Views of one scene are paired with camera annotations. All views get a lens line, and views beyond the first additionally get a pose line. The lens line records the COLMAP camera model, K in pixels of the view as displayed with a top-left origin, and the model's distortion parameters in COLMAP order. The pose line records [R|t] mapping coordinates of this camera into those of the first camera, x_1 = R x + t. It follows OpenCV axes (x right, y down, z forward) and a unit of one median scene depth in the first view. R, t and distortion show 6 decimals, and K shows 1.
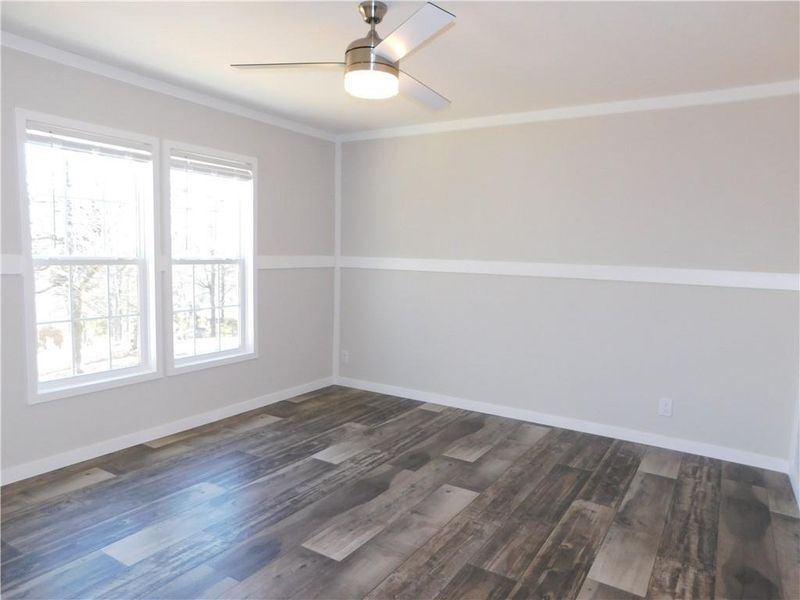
lens RADIAL K [[542.2, 0, 404.9], [0, 542.2, 307.8], [0, 0, 1]] dist [-0.005584, 0.000827]
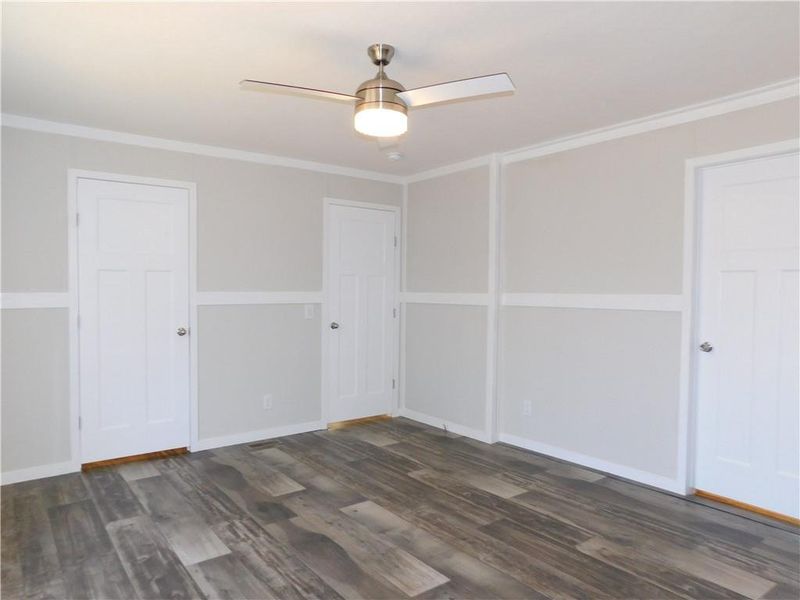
lens RADIAL K [[539.3, 0, 396.2], [0, 539.3, 304.1], [0, 0, 1]] dist [-0.055829, 0.062337]
pose [[0.362640, -0.053868, 0.930371, -0.758478], [0.101670, 0.994656, 0.017961, -0.061012], [-0.926367, 0.088078, 0.366178, 0.473808]]
